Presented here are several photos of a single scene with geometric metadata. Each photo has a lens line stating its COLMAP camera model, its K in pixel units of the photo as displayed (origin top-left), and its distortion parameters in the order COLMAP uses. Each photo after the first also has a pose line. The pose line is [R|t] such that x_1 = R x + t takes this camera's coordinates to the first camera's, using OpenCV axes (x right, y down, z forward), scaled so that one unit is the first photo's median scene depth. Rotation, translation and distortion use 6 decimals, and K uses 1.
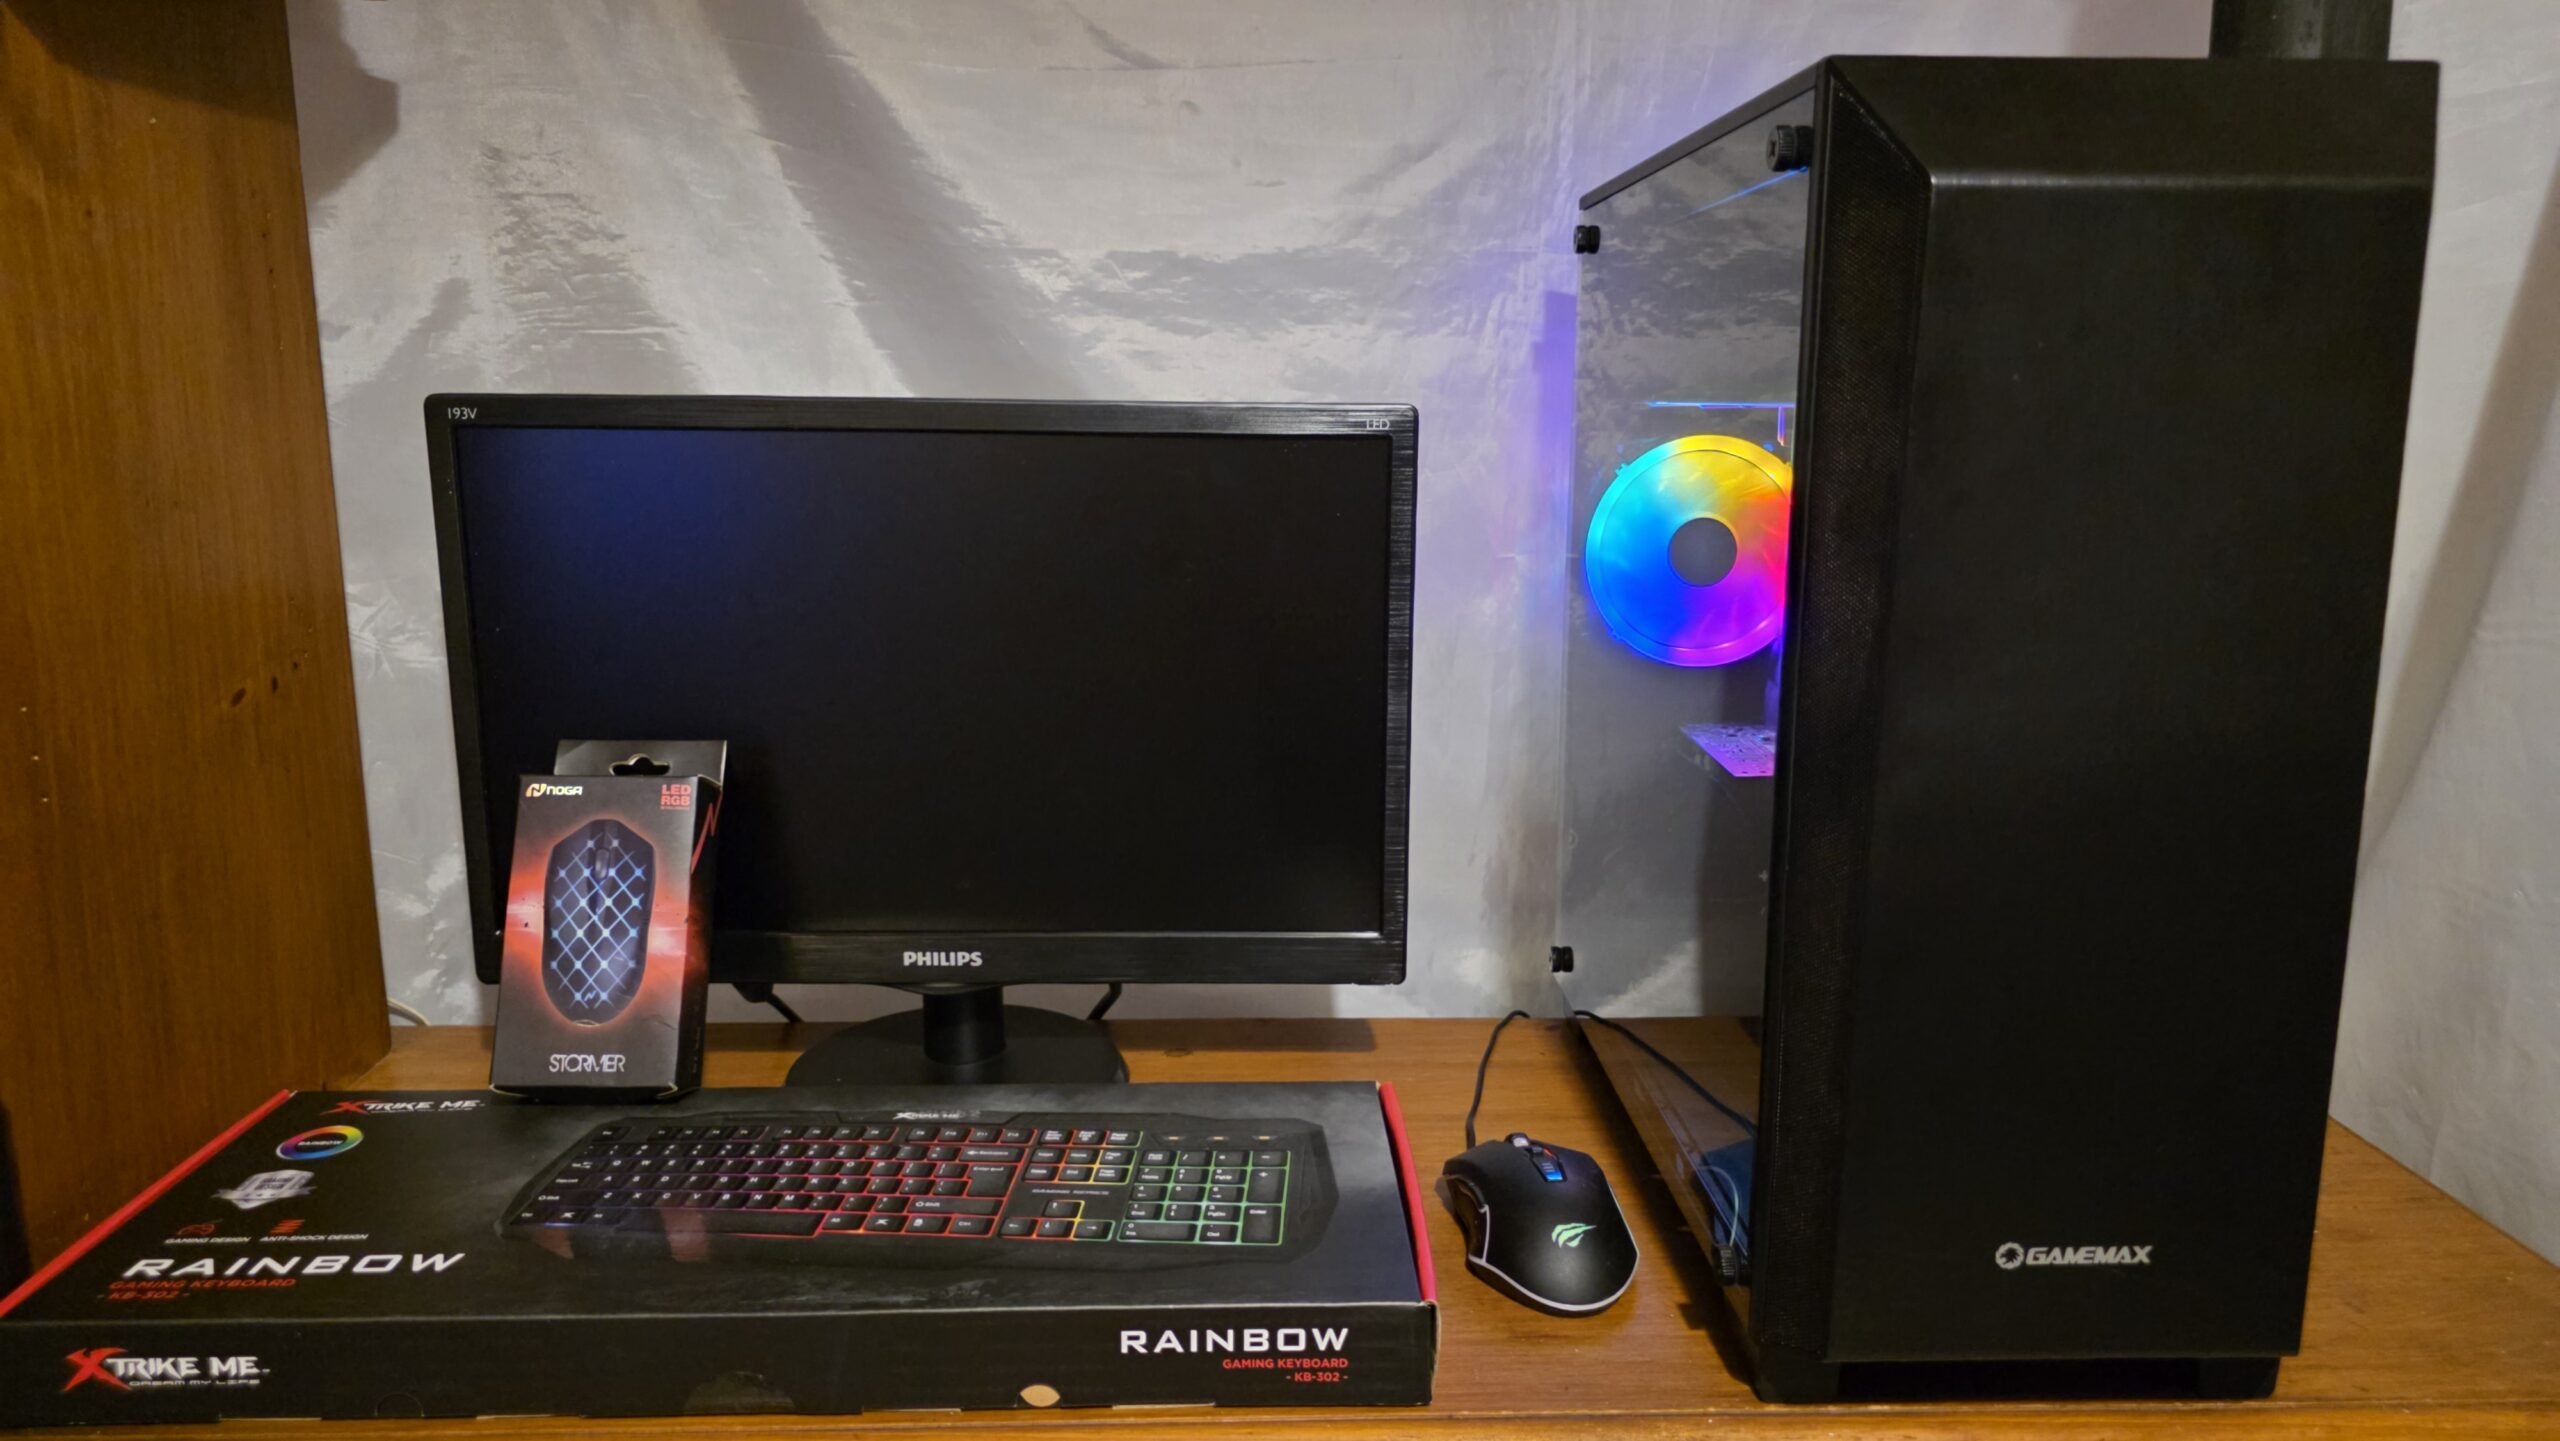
lens RADIAL K [[1760.4, 0, 1280.0], [0, 1760.4, 720.5], [0, 0, 1]] dist [0.028178, -0.043179]
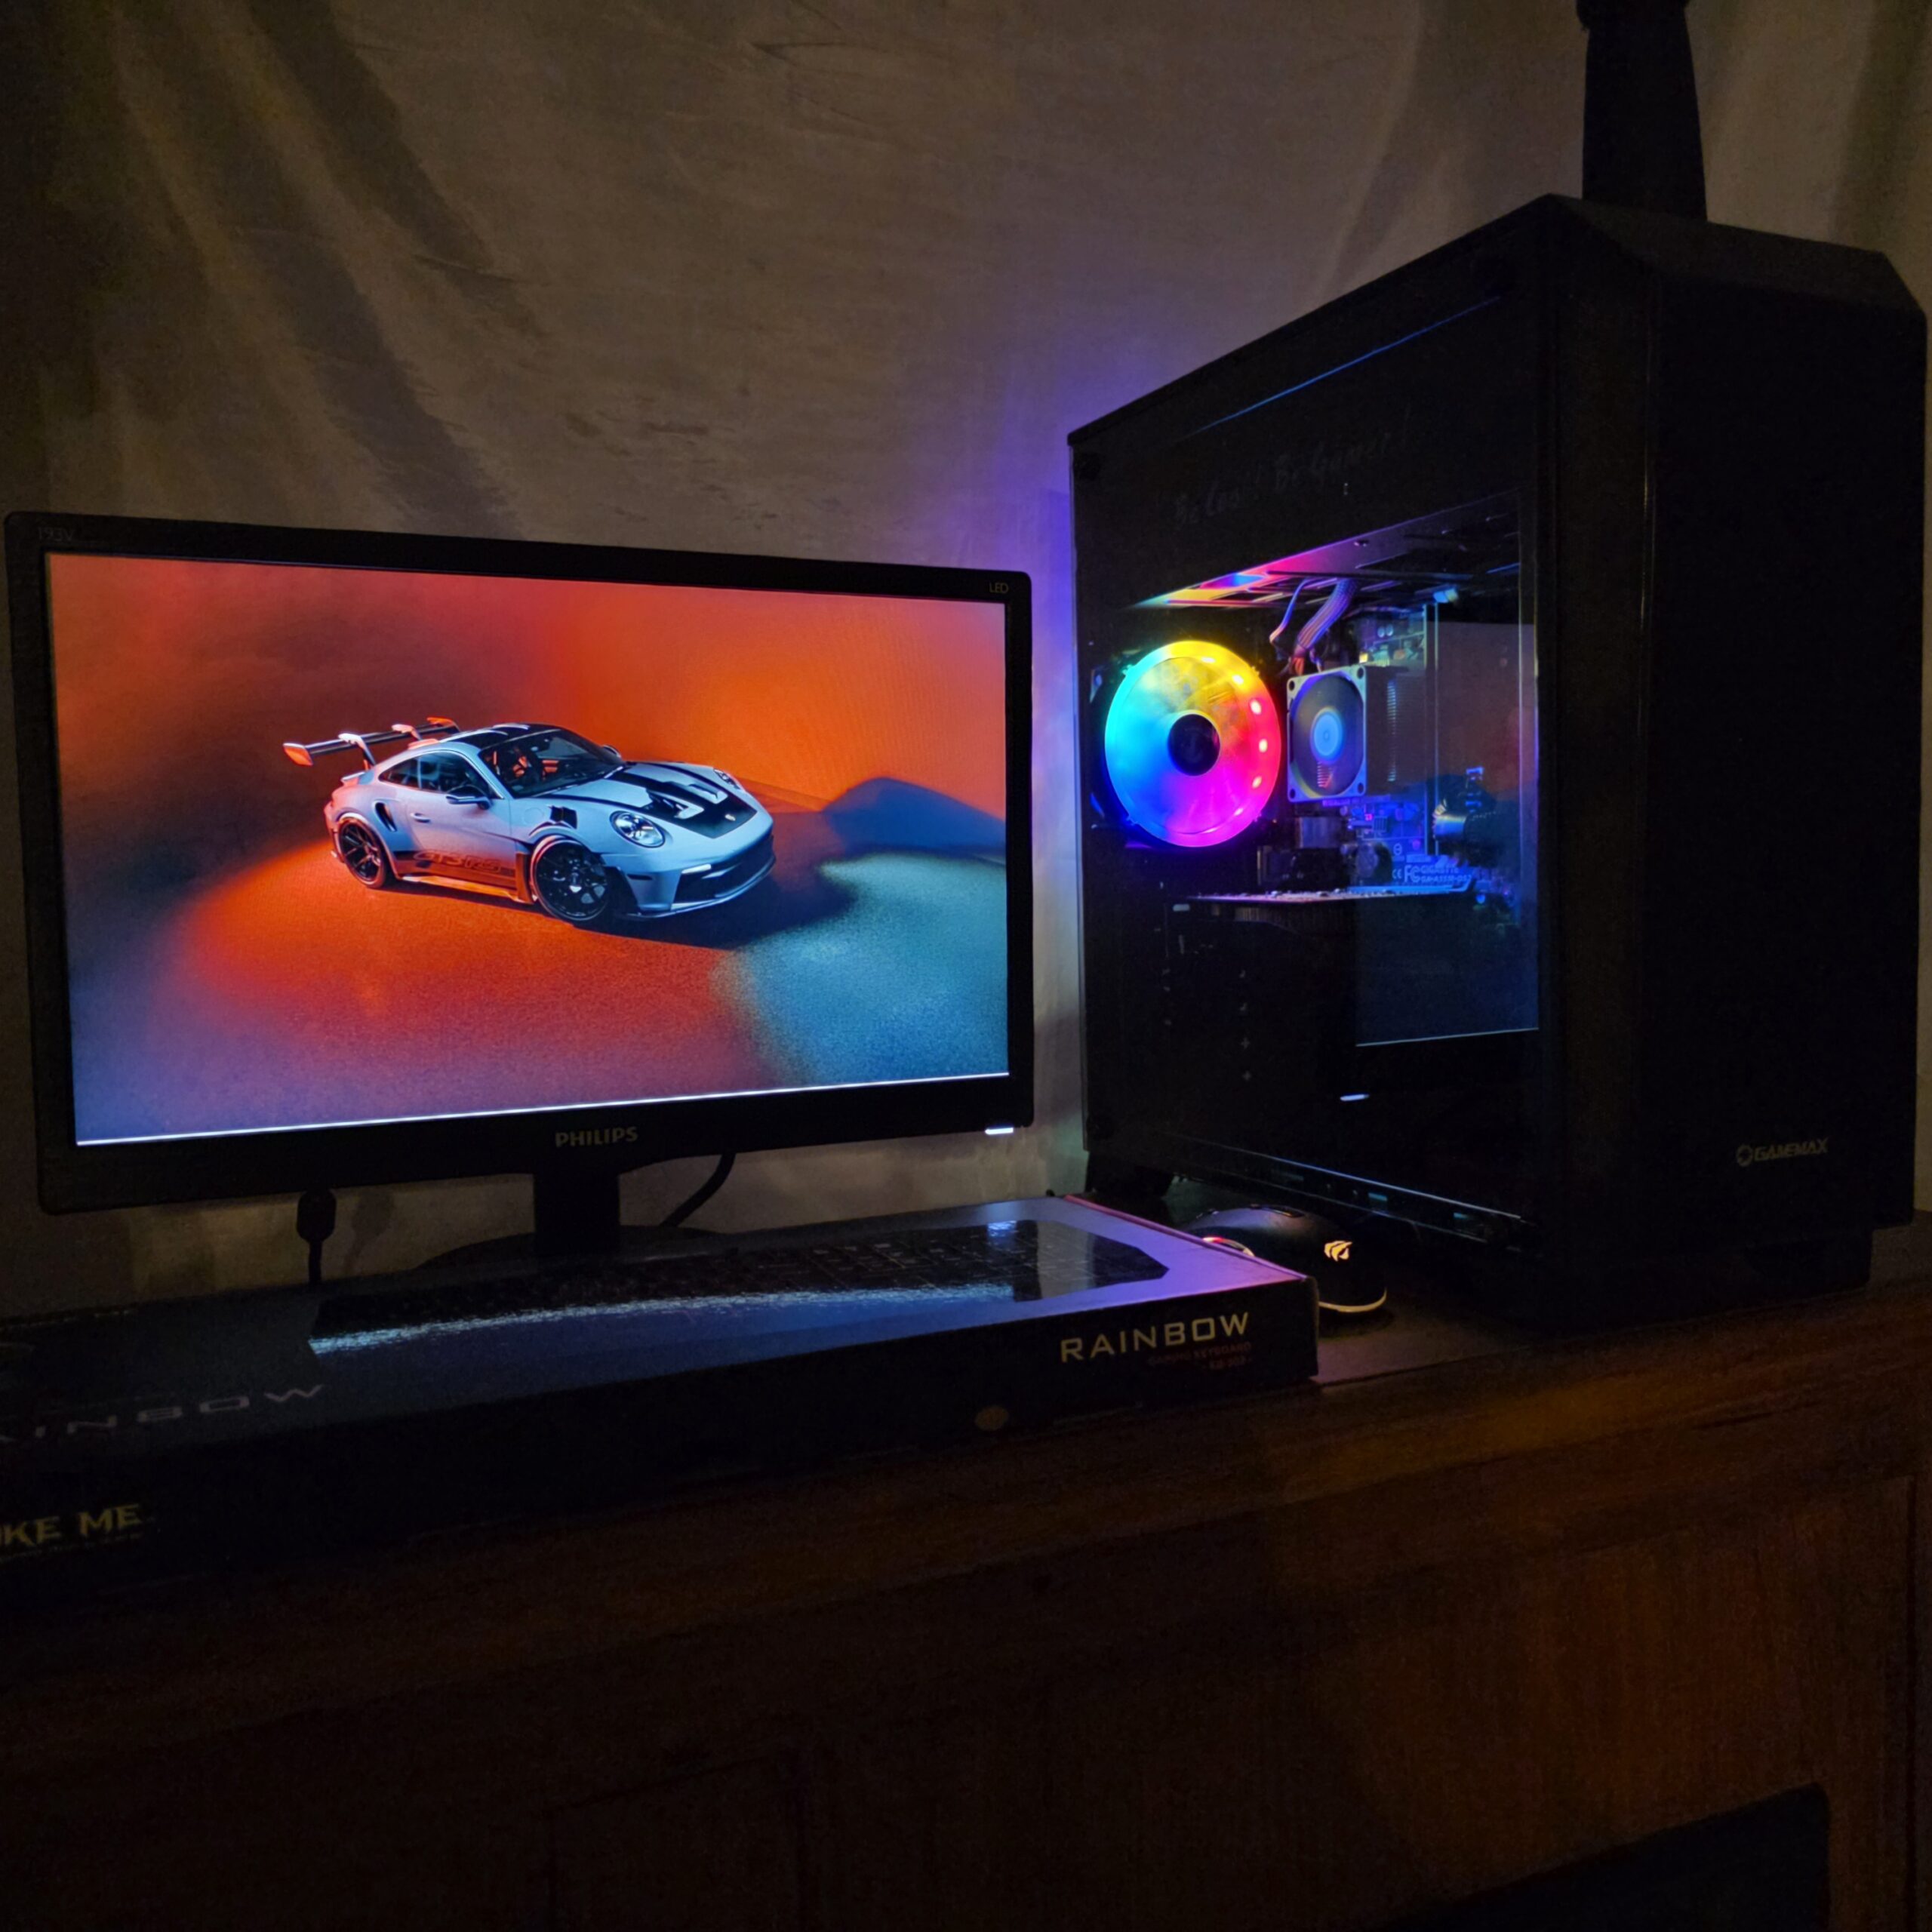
lens RADIAL K [[1781.2, 0, 966.0], [0, 1781.2, 966.0], [0, 0, 1]] dist [0.021049, -0.015017]
pose [[0.919056, -0.051039, 0.390809, -0.529786], [0.103139, 0.988171, -0.113495, 0.242830], [-0.380393, 0.144616, 0.913448, 0.049501]]
